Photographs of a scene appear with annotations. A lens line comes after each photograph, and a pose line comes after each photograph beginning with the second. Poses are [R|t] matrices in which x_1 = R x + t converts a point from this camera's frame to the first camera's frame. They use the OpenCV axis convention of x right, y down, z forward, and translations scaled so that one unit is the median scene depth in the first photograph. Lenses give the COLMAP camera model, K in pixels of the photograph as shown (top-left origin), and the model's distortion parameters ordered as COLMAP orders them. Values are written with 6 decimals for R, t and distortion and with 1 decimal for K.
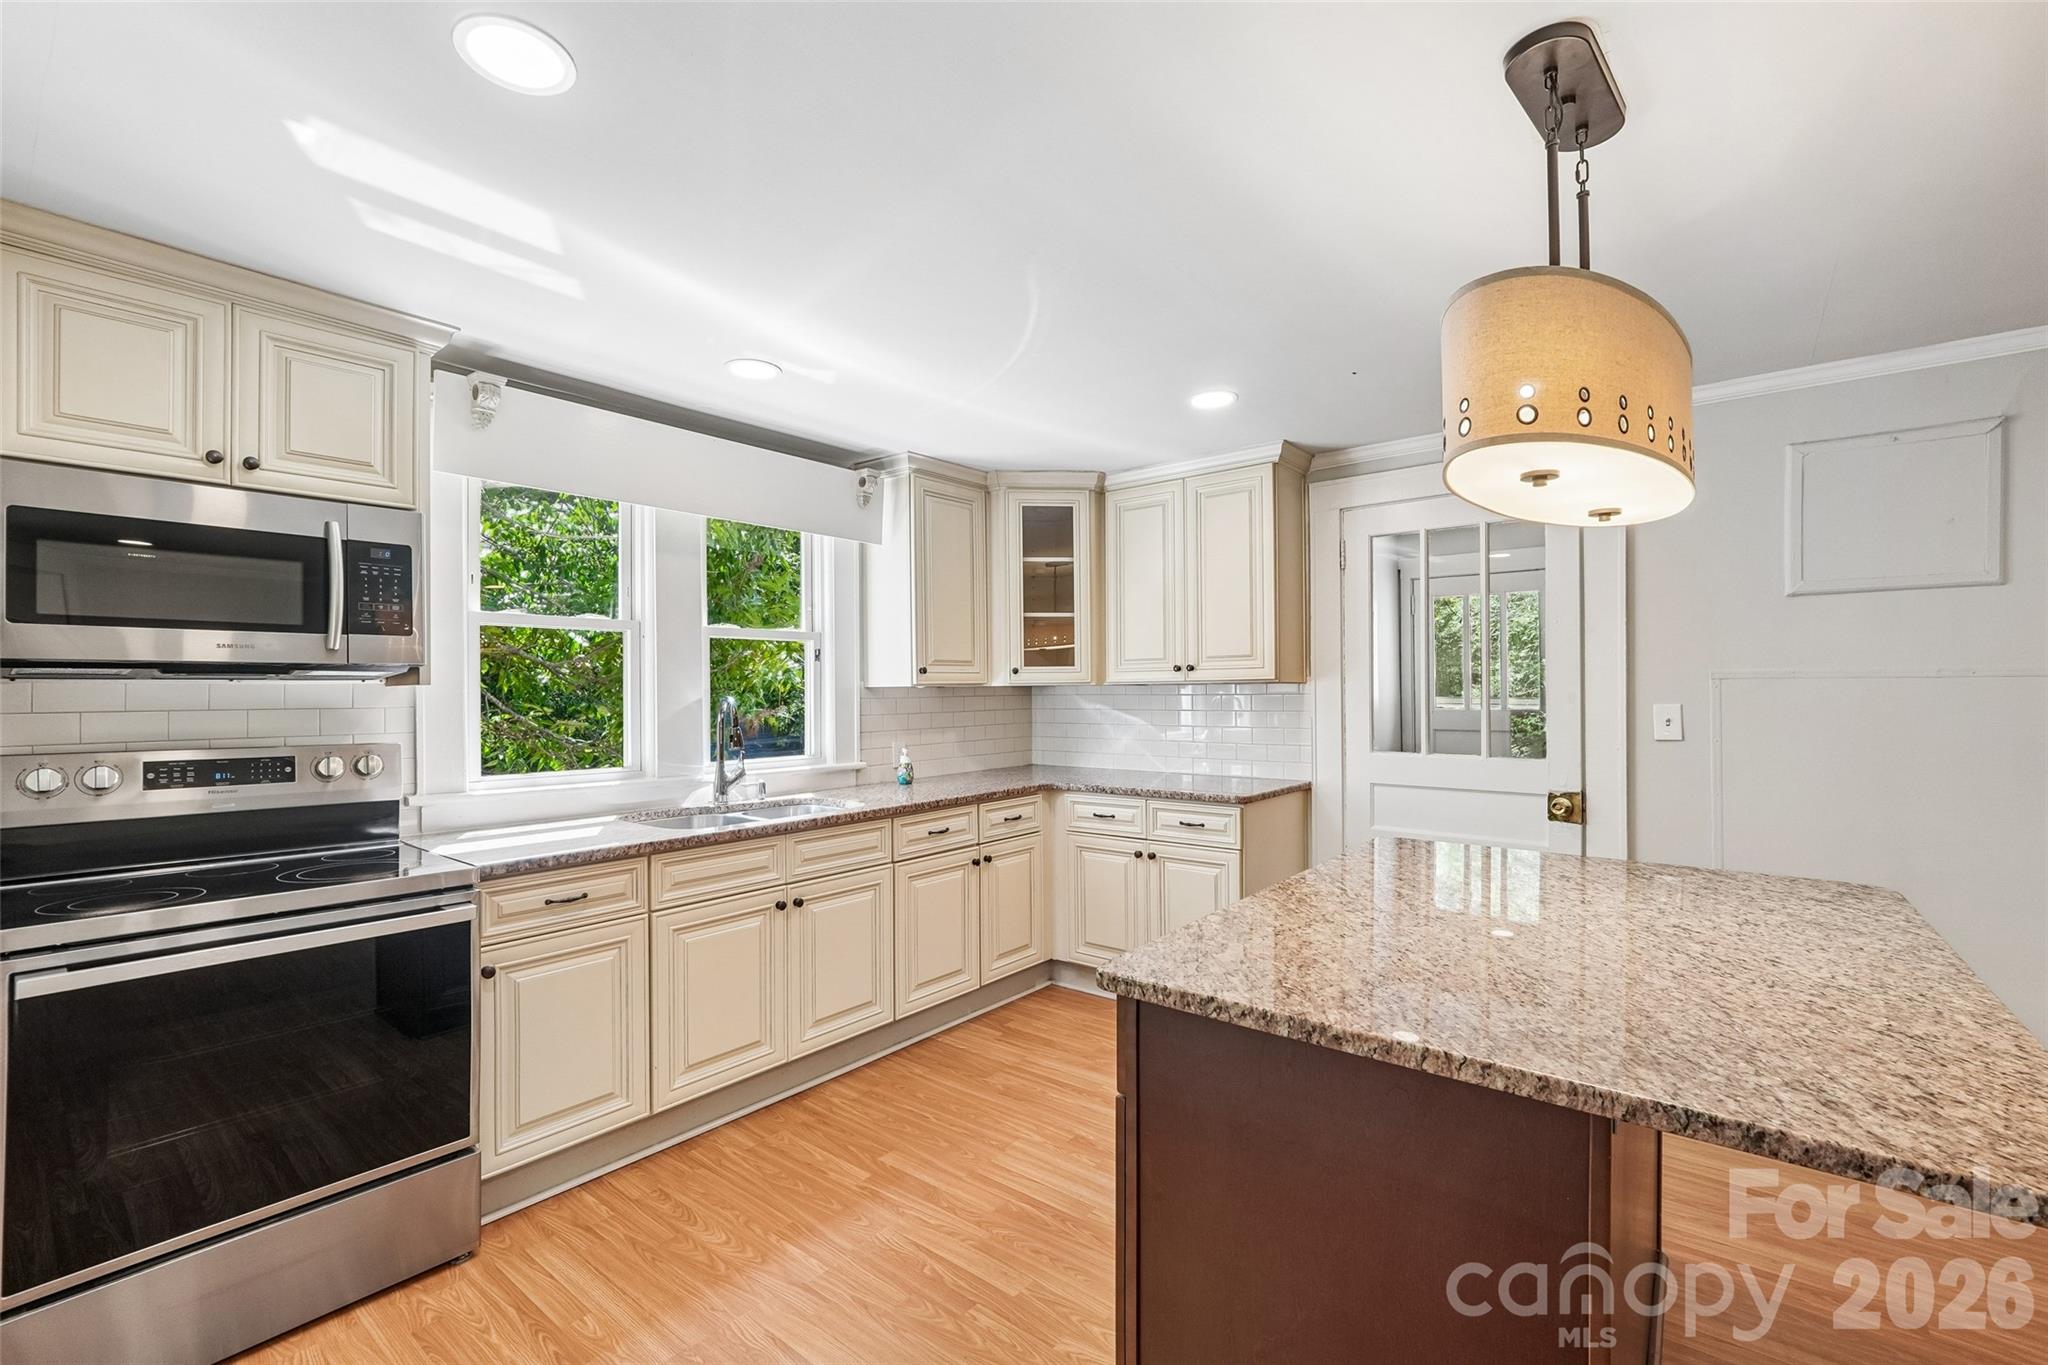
lens RADIAL K [[883.9, 0, 1024.0], [0, 883.9, 682.5], [0, 0, 1]] dist [-0.017443, 0.007808]
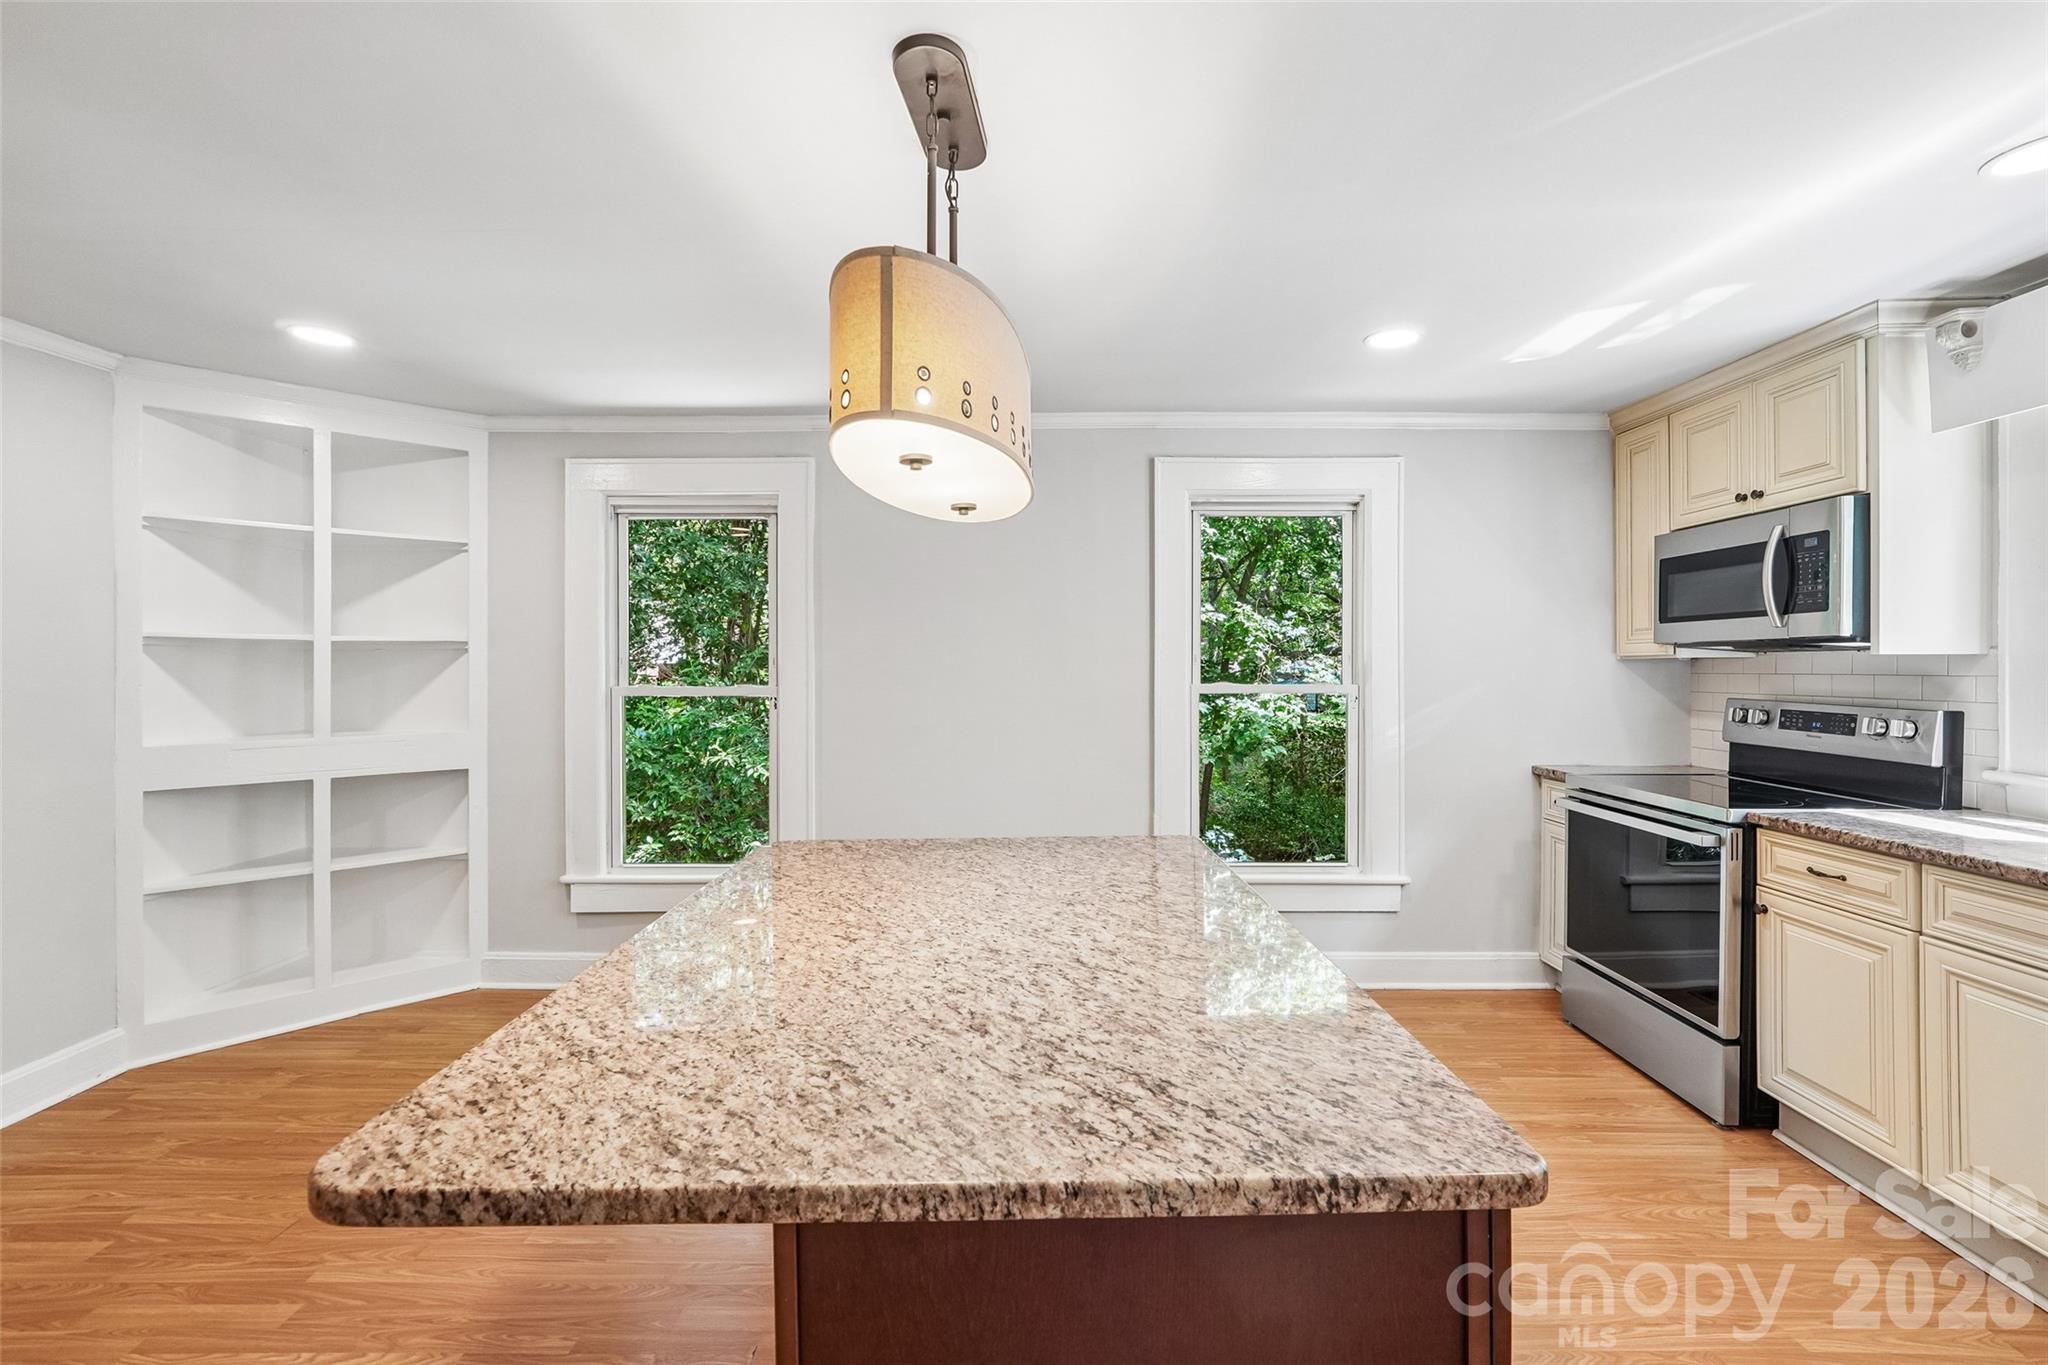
lens RADIAL K [[882.1, 0, 1024.6], [0, 882.1, 674.8], [0, 0, 1]] dist [-0.017730, 0.006684]
pose [[-0.787409, 0.014549, -0.616259, 0.562987], [0.014591, 0.999881, 0.004961, 0.005353], [0.616258, -0.005086, -0.787528, 0.884078]]
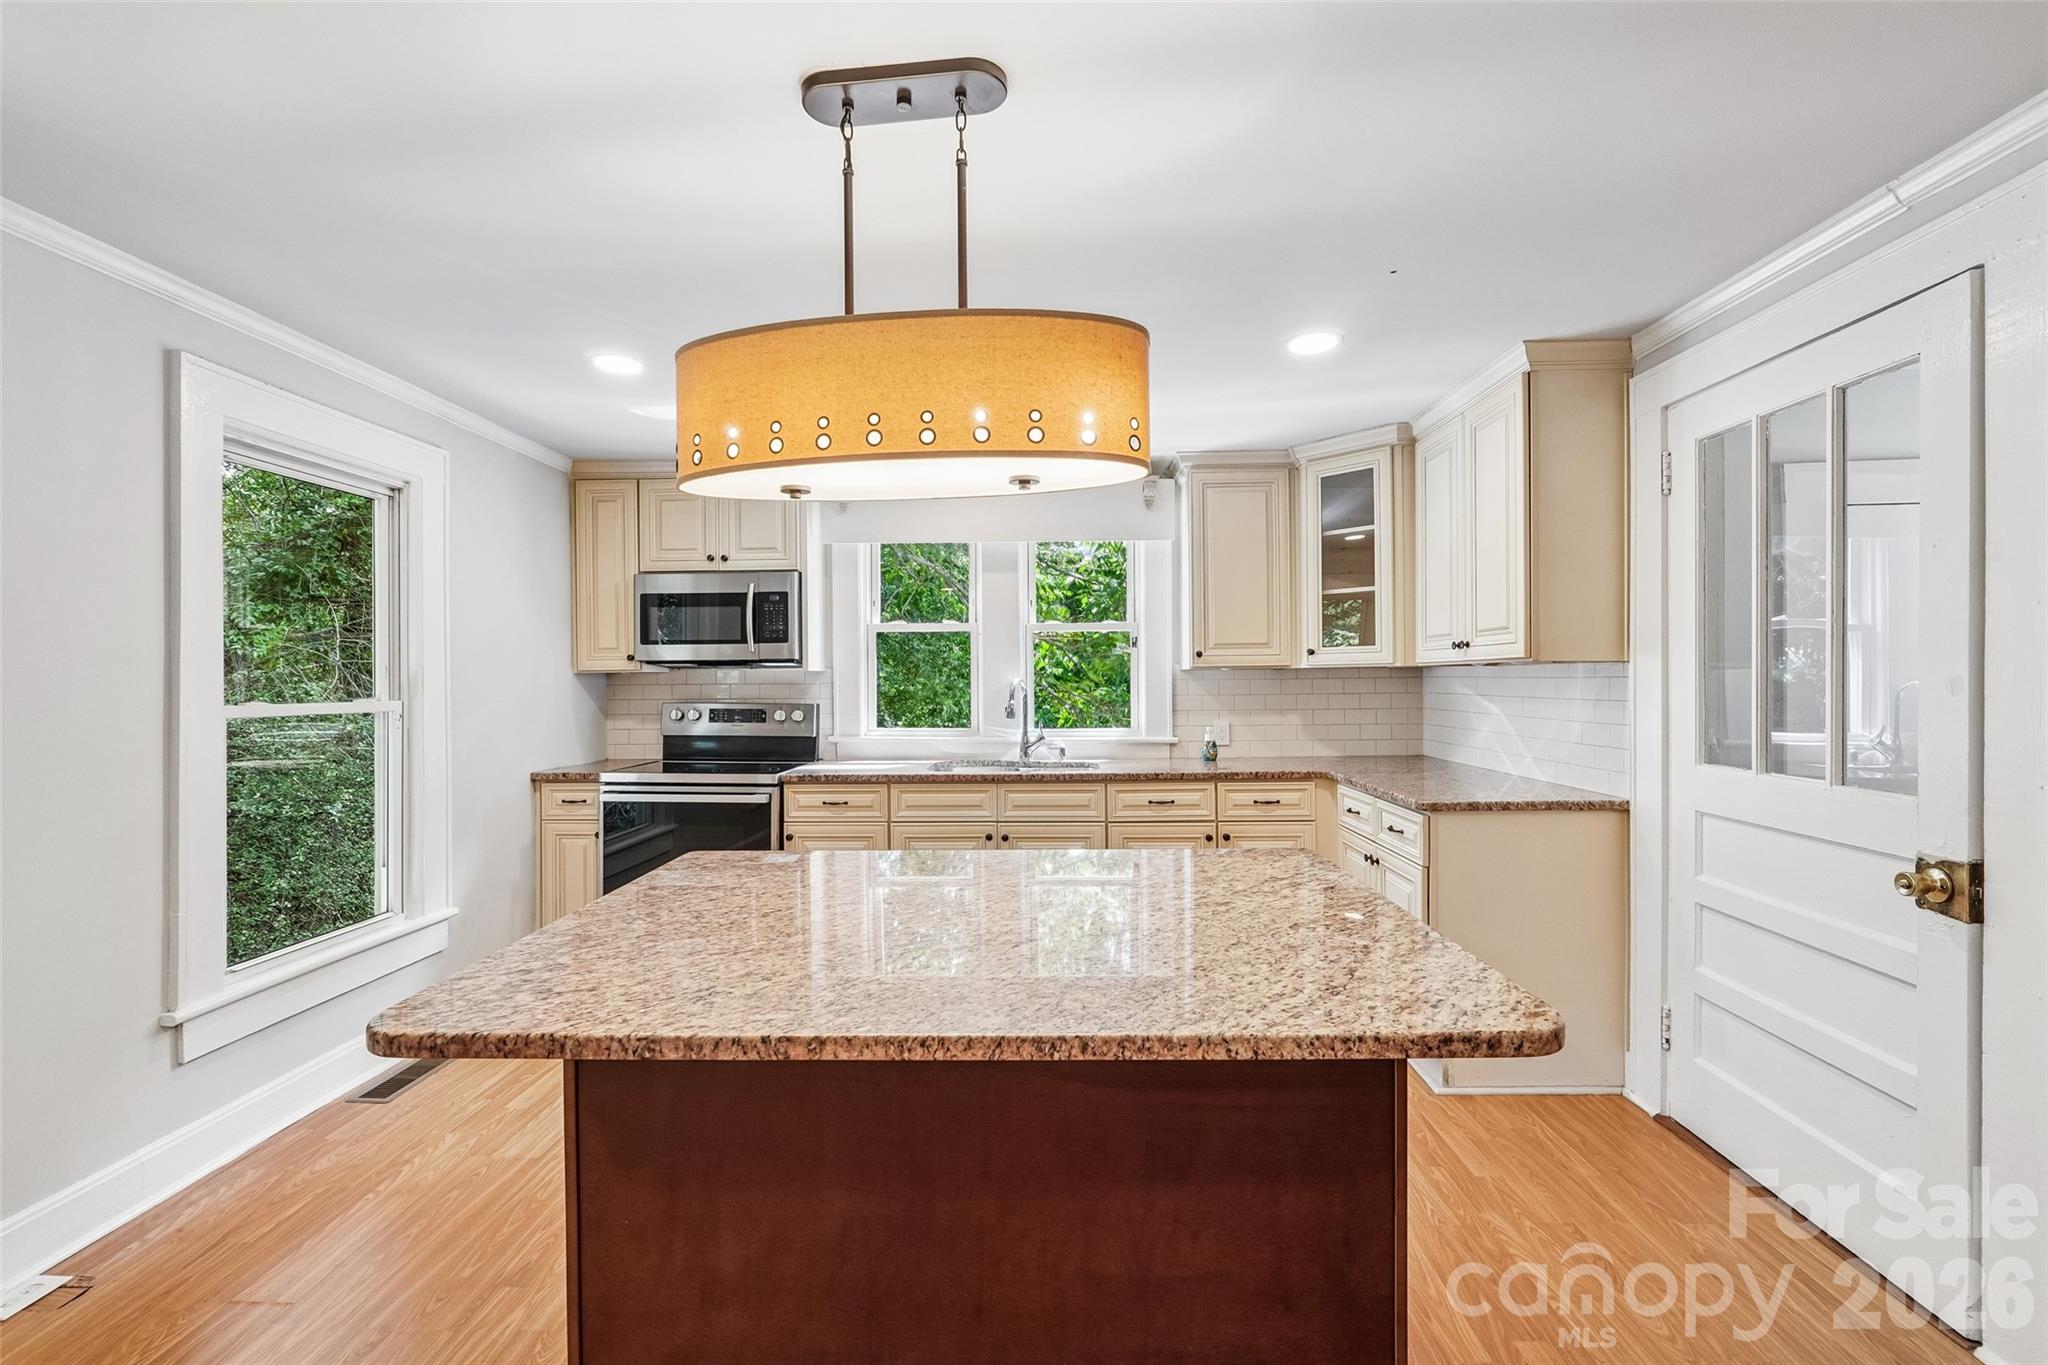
lens RADIAL K [[882.1, 0, 1024.6], [0, 882.1, 674.8], [0, 0, 1]] dist [-0.017730, 0.006684]
pose [[0.599014, 0.000770, -0.800739, 0.714070], [0.010255, 0.999910, 0.008633, 0.000323], [0.800673, -0.013383, 0.598952, 0.227132]]
